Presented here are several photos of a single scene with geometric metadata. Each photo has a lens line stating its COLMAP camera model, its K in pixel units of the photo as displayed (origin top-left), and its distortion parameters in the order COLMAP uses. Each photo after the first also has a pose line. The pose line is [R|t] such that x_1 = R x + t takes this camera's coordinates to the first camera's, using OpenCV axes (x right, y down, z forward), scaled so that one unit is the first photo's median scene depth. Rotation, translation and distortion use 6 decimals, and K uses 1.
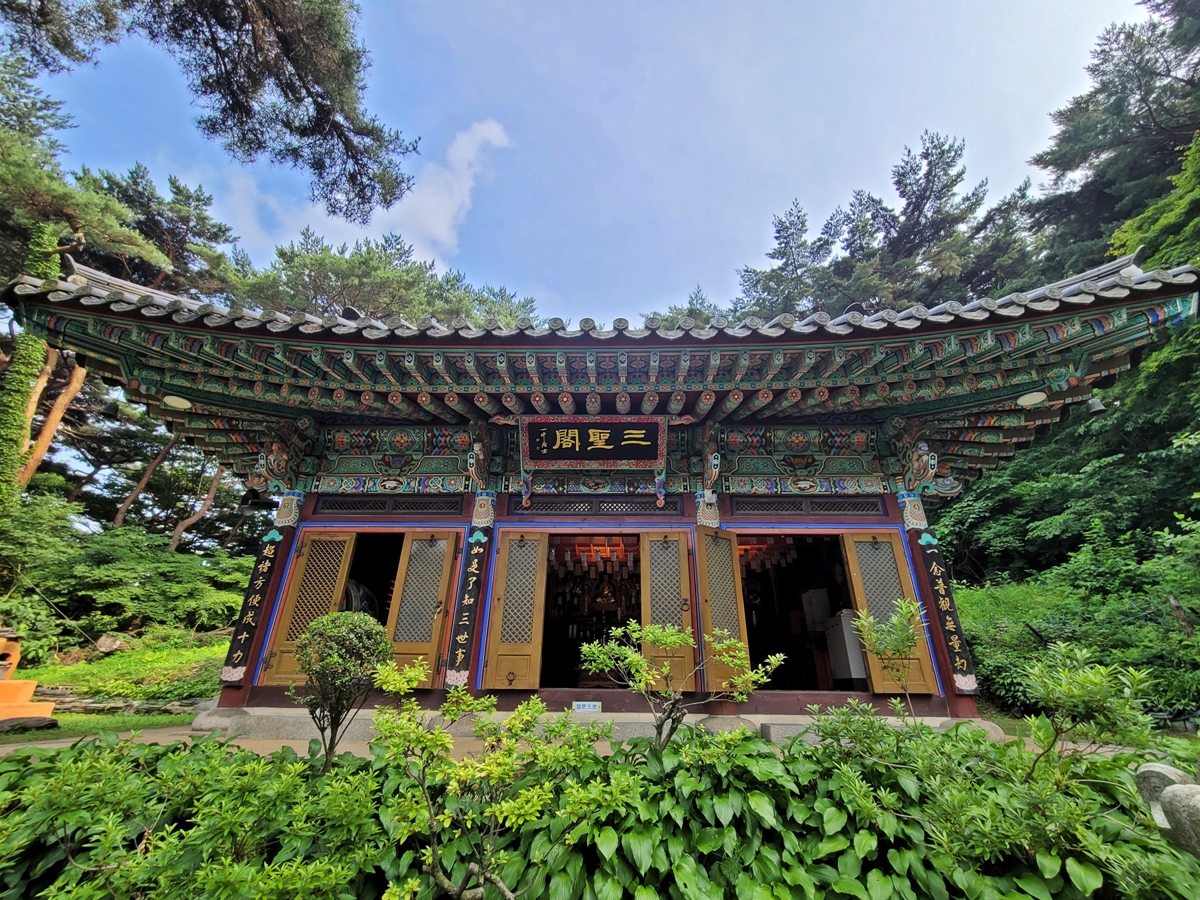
lens RADIAL K [[483.0, 0, 607.7], [0, 483.0, 455.4], [0, 0, 1]] dist [-0.009579, -0.000792]
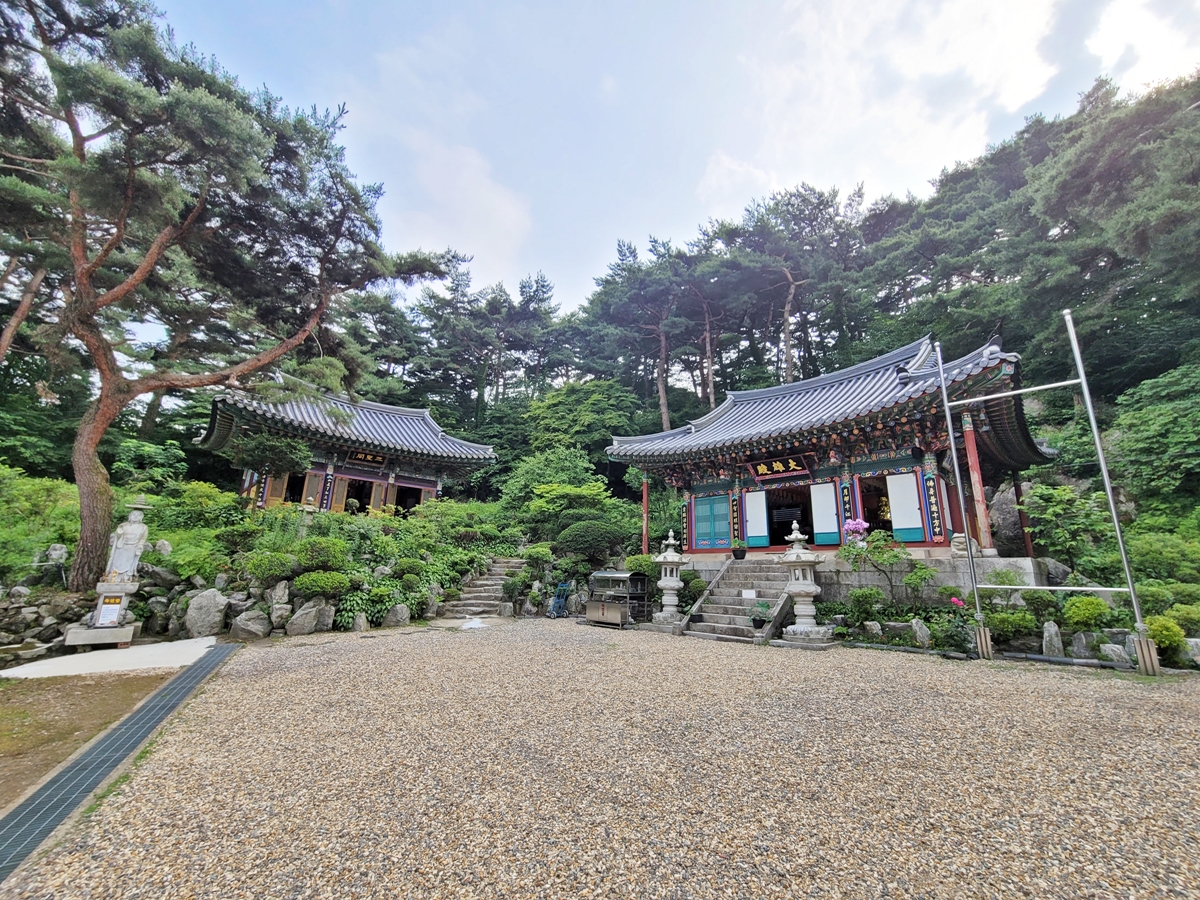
lens RADIAL K [[483.0, 0, 602.6], [0, 483.0, 453.2], [0, 0, 1]] dist [-0.009579, -0.000792]
pose [[0.710140, 0.177663, 0.681276, -1.318968], [-0.317949, 0.944274, 0.085172, -0.984068], [-0.628180, -0.277095, 0.727054, -2.963505]]
